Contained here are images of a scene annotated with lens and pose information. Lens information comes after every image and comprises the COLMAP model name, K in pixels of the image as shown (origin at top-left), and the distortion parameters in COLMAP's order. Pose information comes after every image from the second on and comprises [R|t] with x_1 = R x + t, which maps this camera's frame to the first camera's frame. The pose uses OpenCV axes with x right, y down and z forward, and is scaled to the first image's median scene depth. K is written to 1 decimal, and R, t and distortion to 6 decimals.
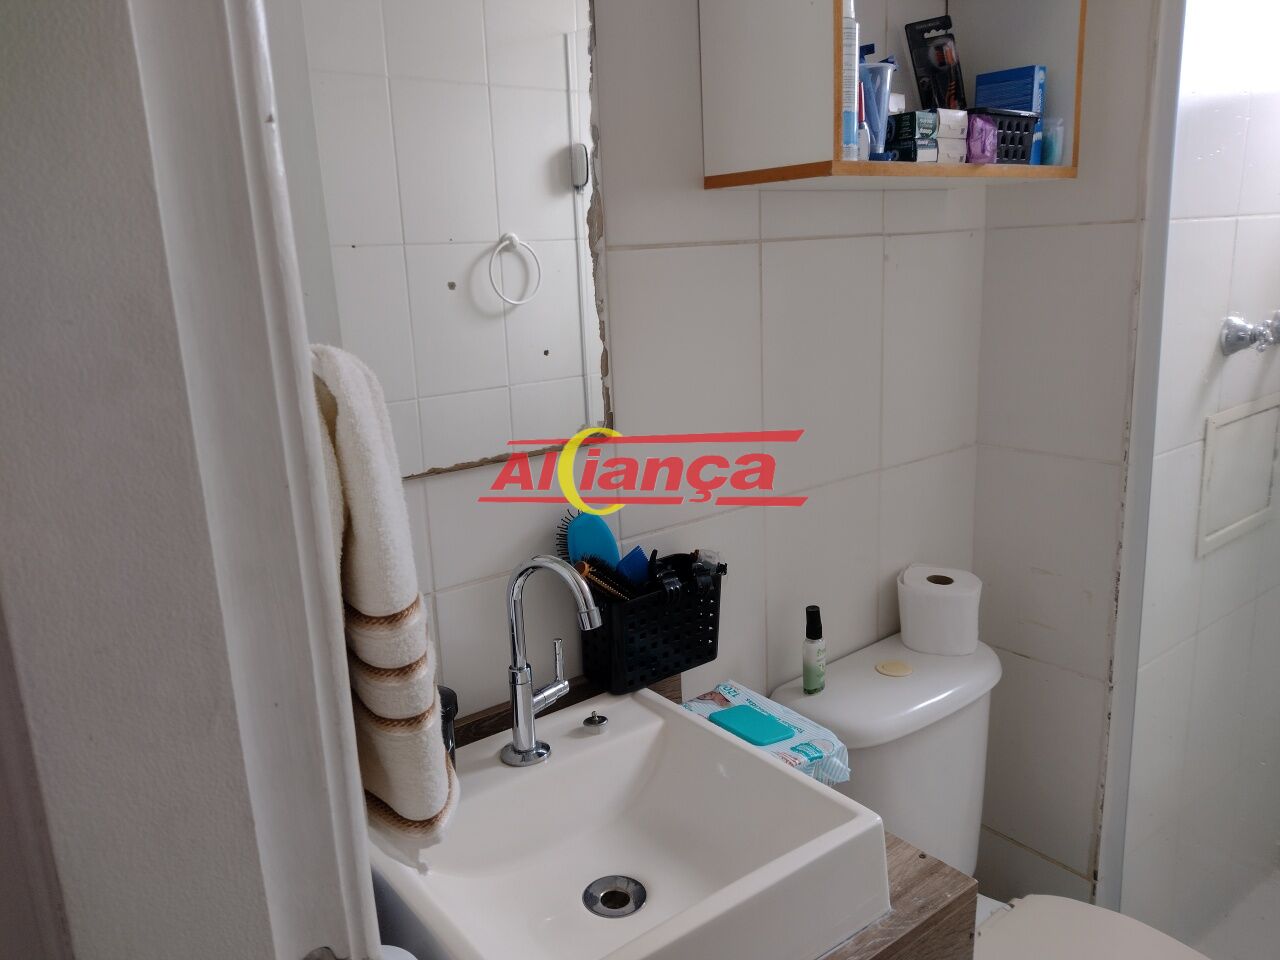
lens RADIAL K [[962.5, 0, 639.5], [0, 962.5, 473.2], [0, 0, 1]] dist [0.089959, -0.132020]
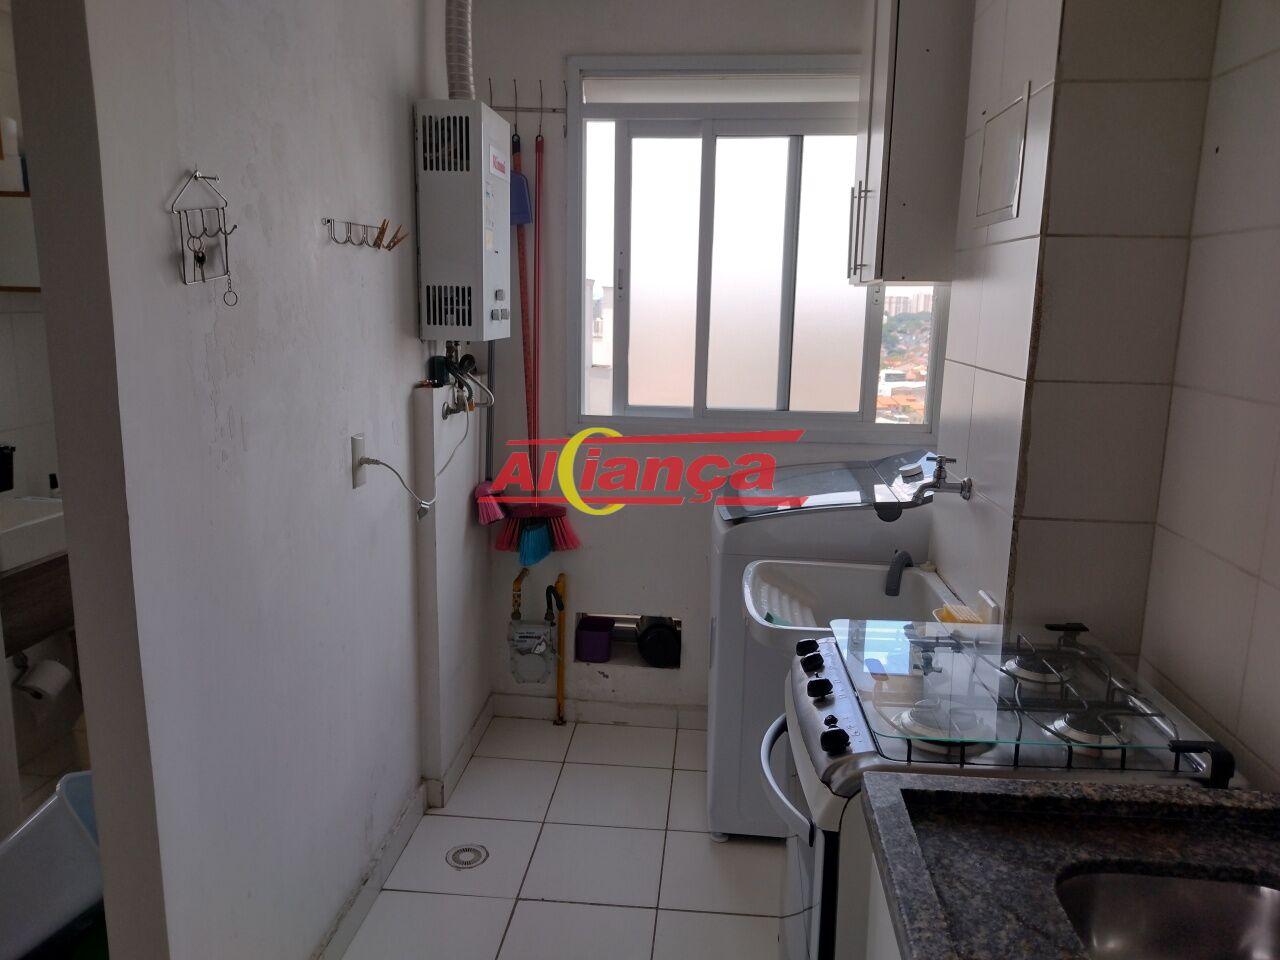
lens RADIAL K [[962.5, 0, 639.5], [0, 962.5, 473.2], [0, 0, 1]] dist [0.089959, -0.132020]
pose [[0.681727, -0.087213, 0.726390, -0.553411], [0.125527, 0.992089, 0.001305, 0.313525], [-0.720757, 0.090292, 0.687282, -1.583766]]
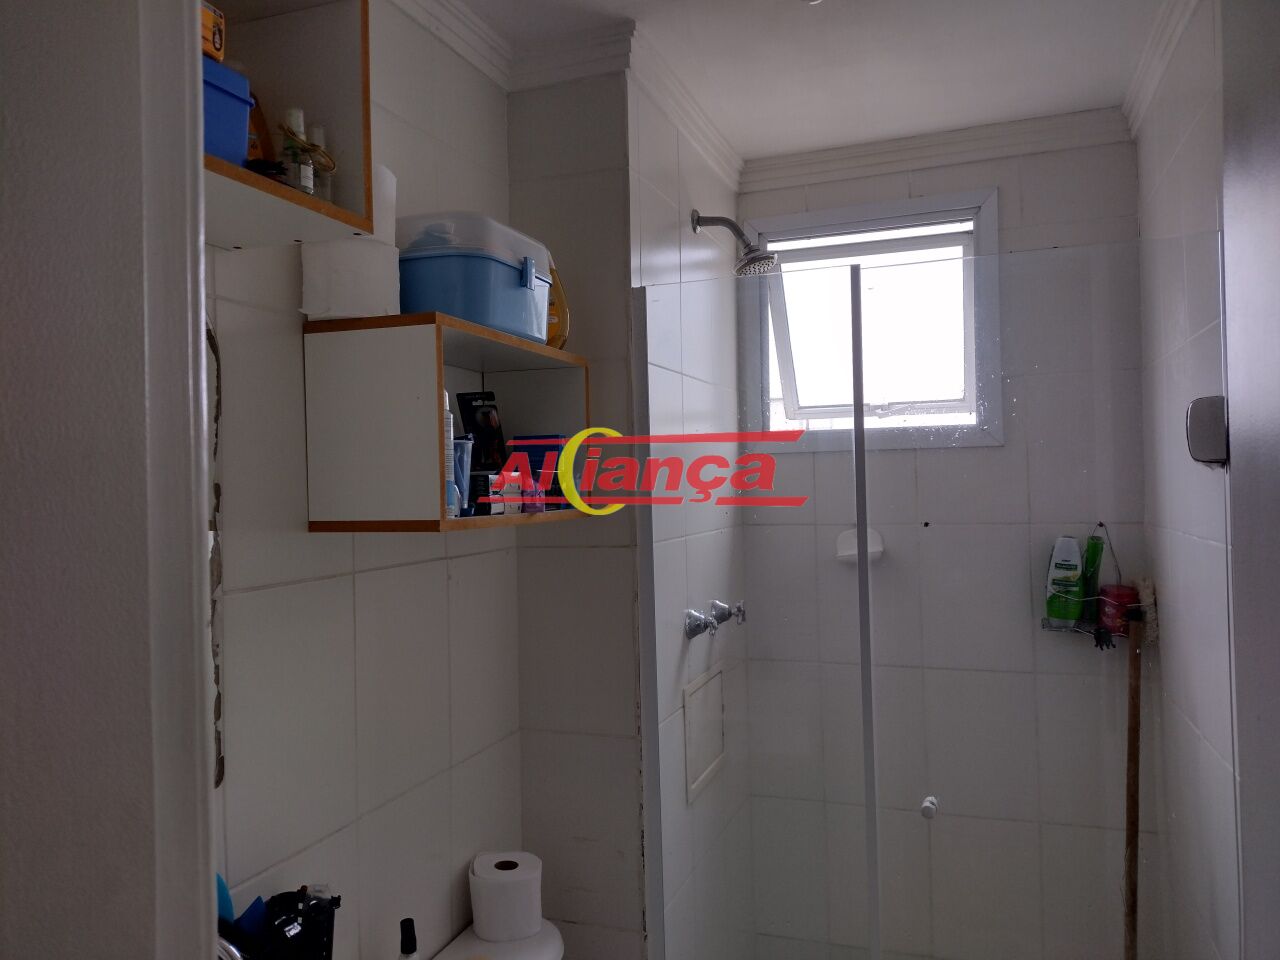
lens RADIAL K [[962.5, 0, 639.5], [0, 962.5, 473.2], [0, 0, 1]] dist [0.089959, -0.132020]
pose [[0.848941, 0.028650, 0.527711, -0.175737], [0.105055, 0.969454, -0.221637, -0.067510], [-0.517941, 0.243596, 0.819999, -0.097085]]
